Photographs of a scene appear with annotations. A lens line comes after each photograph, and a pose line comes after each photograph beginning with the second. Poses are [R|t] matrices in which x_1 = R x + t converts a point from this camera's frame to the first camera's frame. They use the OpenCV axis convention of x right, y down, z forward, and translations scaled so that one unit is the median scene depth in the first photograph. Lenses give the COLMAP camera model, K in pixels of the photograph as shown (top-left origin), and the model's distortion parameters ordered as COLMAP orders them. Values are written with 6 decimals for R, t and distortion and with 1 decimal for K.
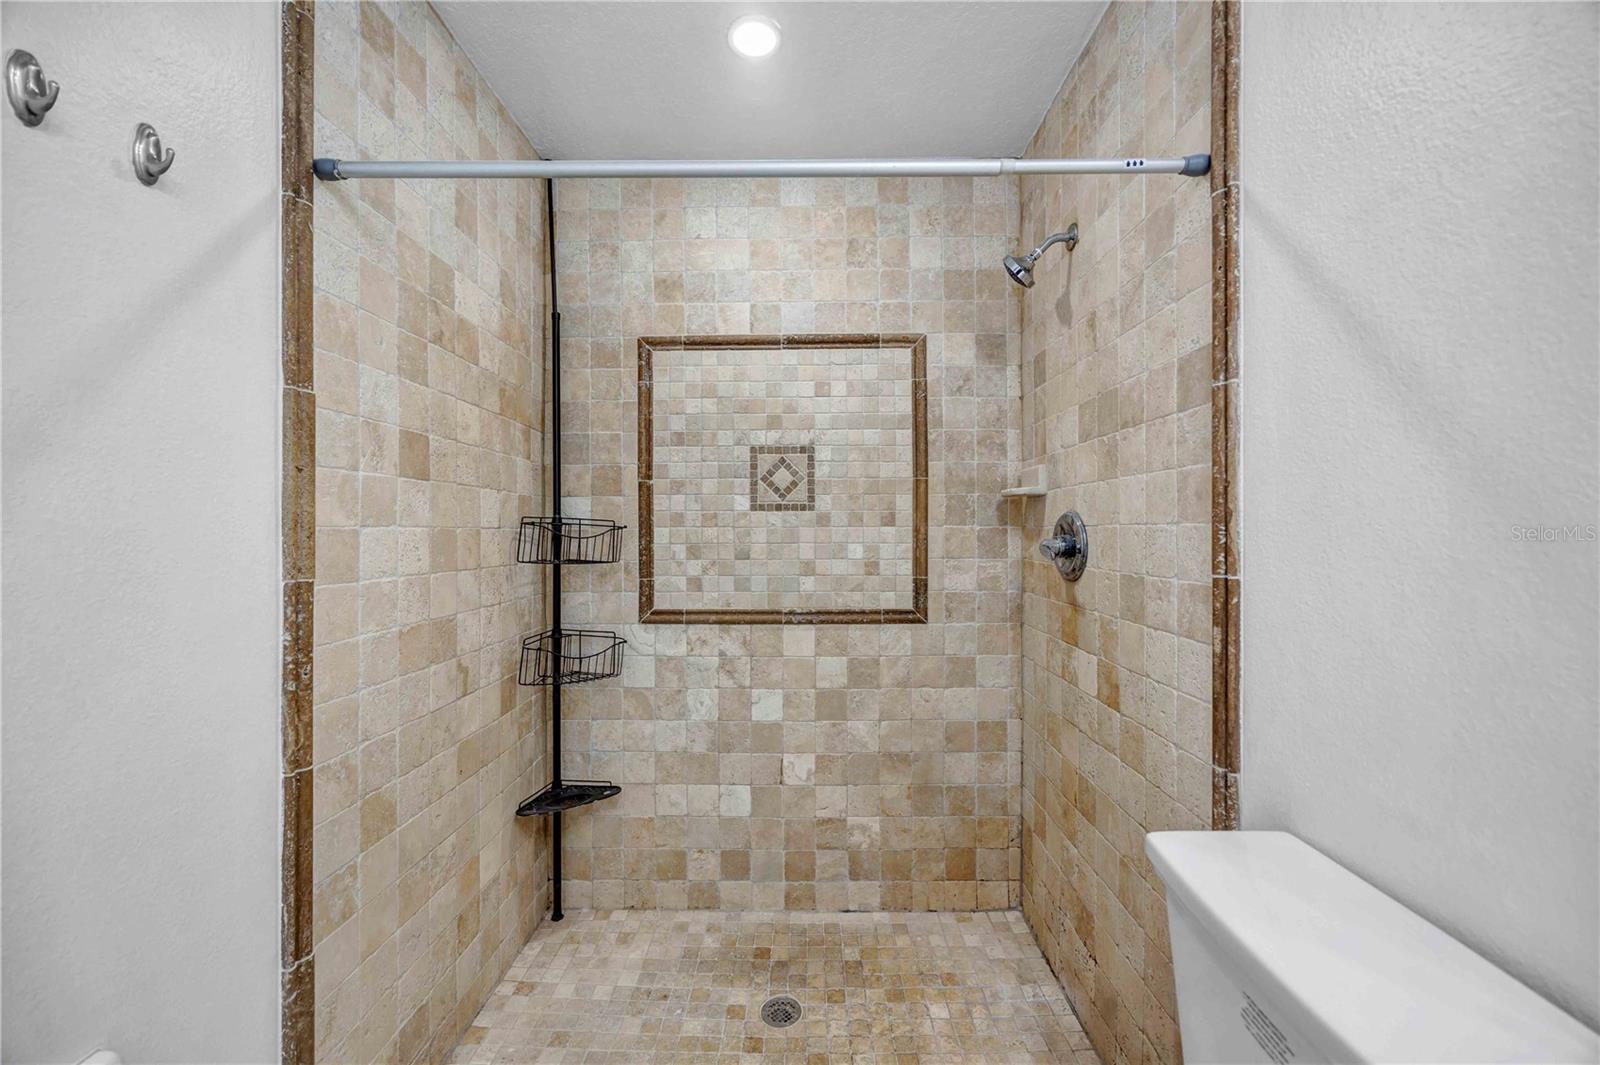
lens RADIAL K [[614.5, 0, 797.2], [0, 614.5, 529.9], [0, 0, 1]] dist [-0.001660, 0.000197]
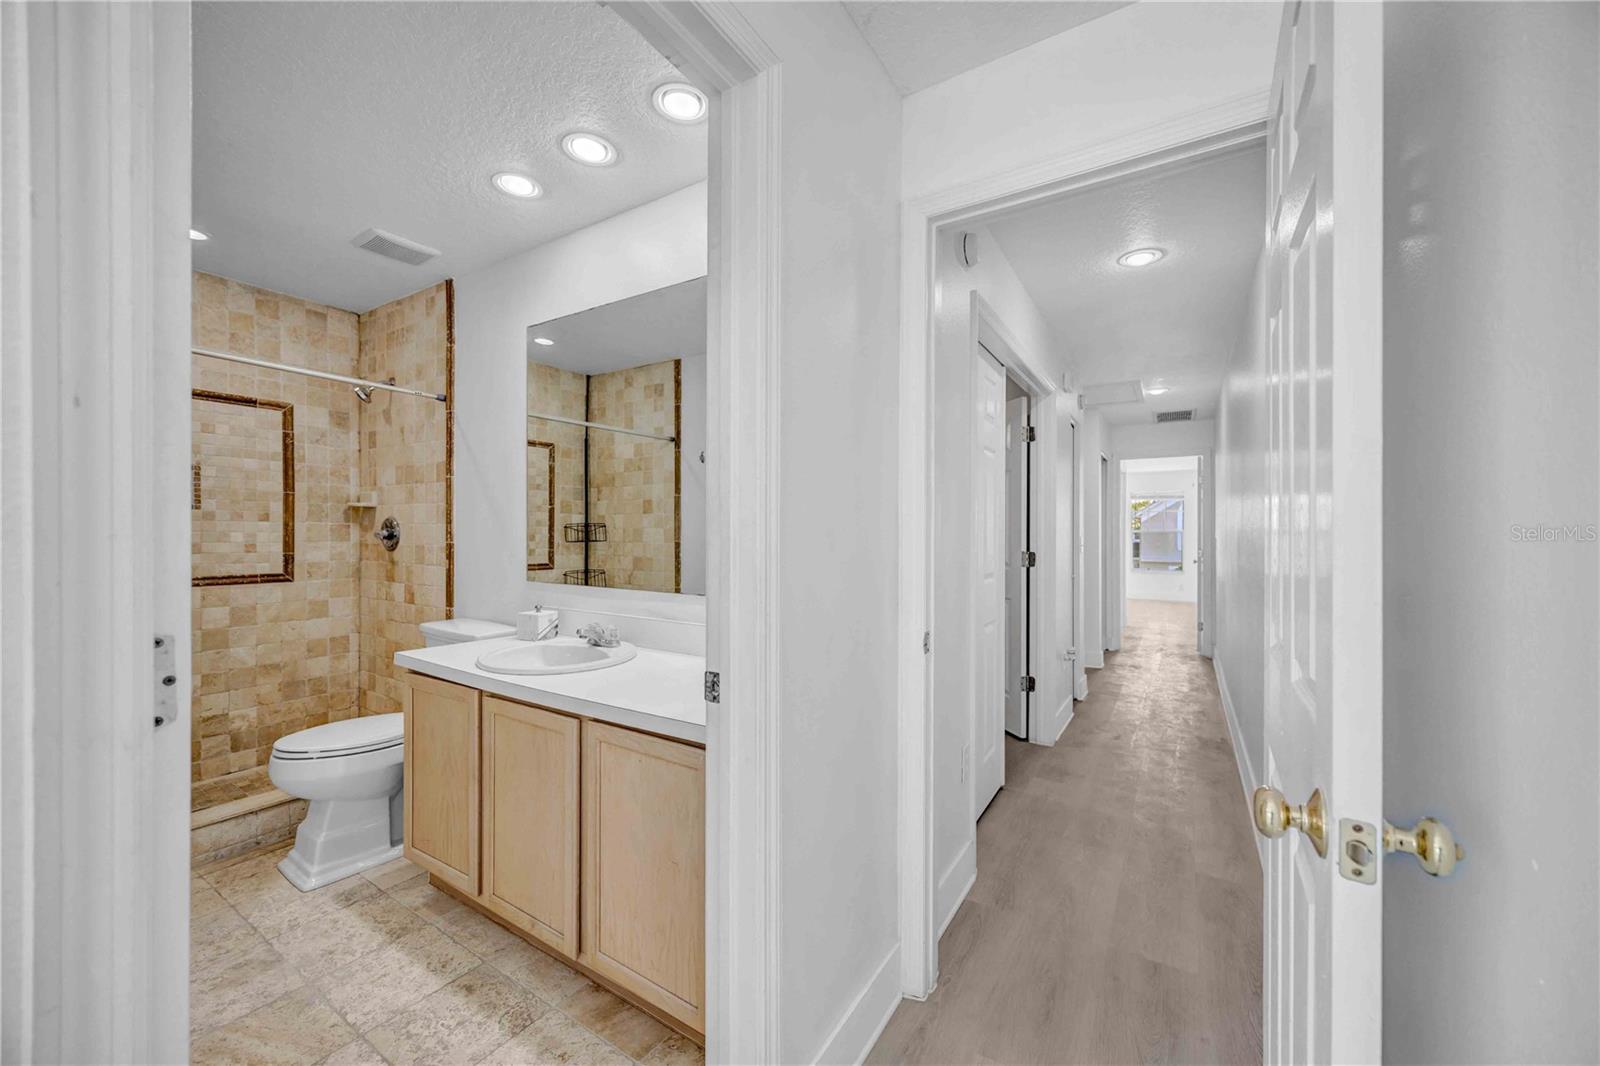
lens RADIAL K [[614.5, 0, 801.5], [0, 614.5, 547.8], [0, 0, 1]] dist [-0.001660, 0.000197]
pose [[0.523958, -0.009232, 0.851694, -0.473310], [-0.015155, 0.999682, 0.020159, 0.009000], [-0.851609, -0.023470, 0.523651, -1.009543]]
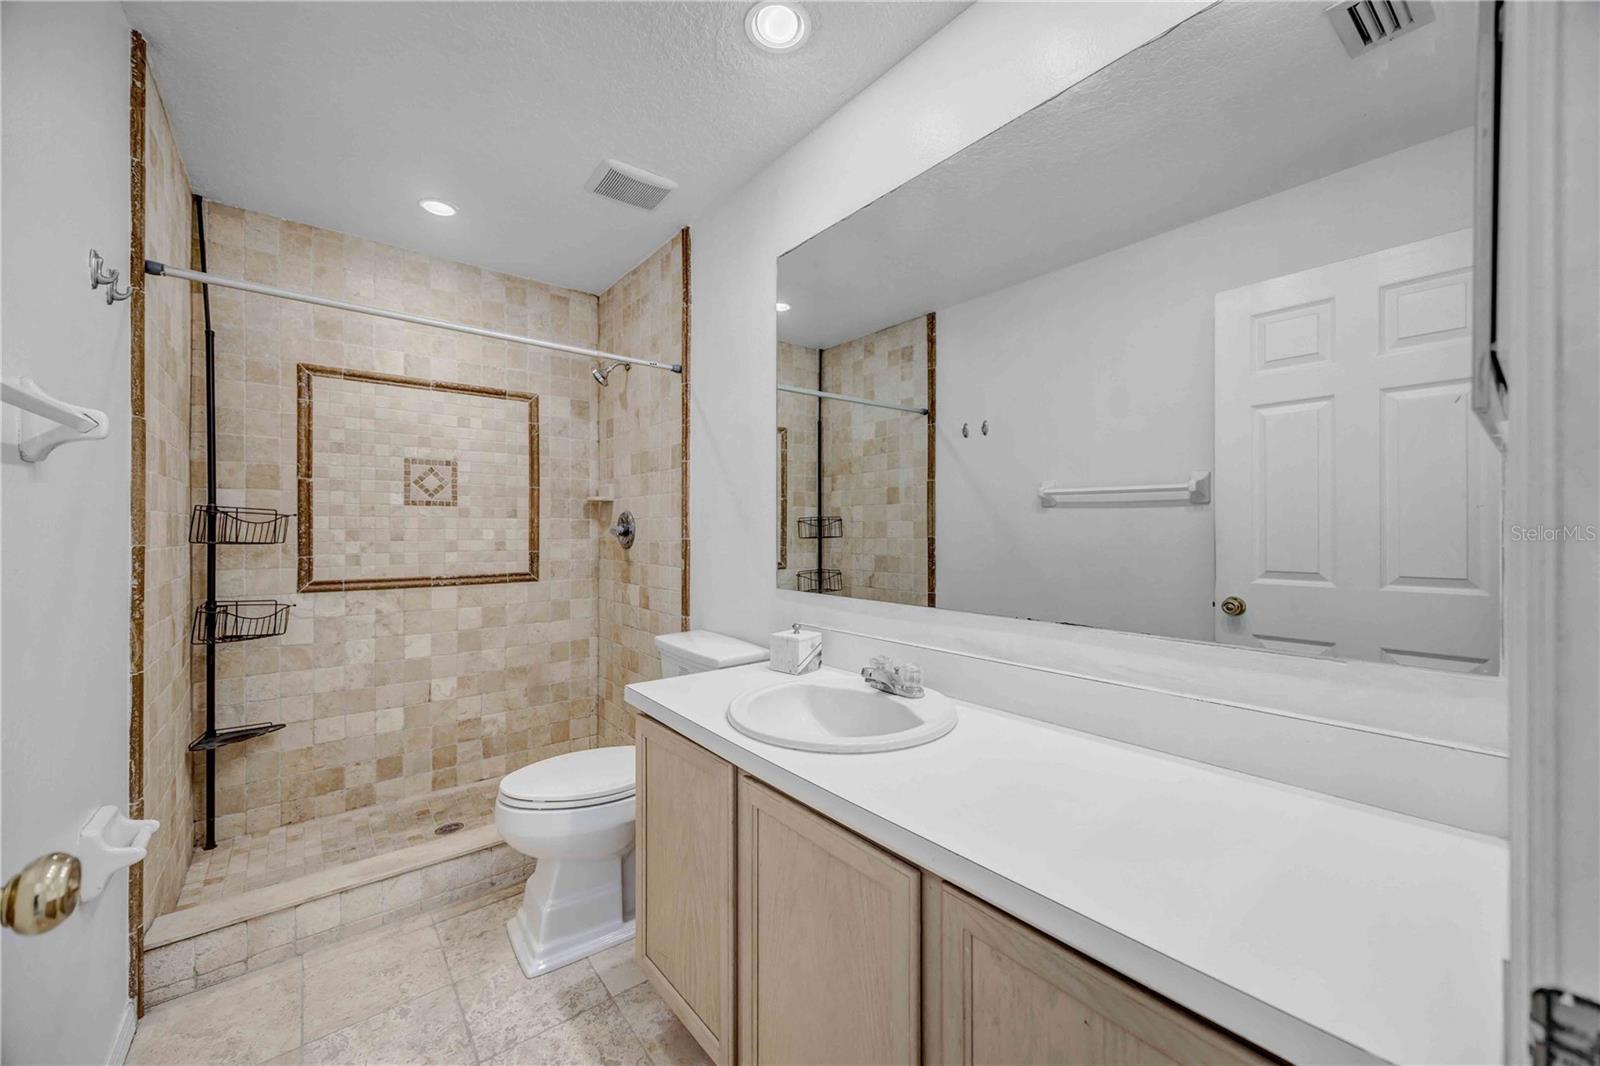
lens RADIAL K [[614.5, 0, 799.2], [0, 614.5, 536.0], [0, 0, 1]] dist [-0.001660, 0.000197]
pose [[0.768369, -0.002365, 0.640003, -0.276788], [-0.005788, 0.999927, 0.010644, 0.018159], [-0.639981, -0.011883, 0.768298, -0.614942]]
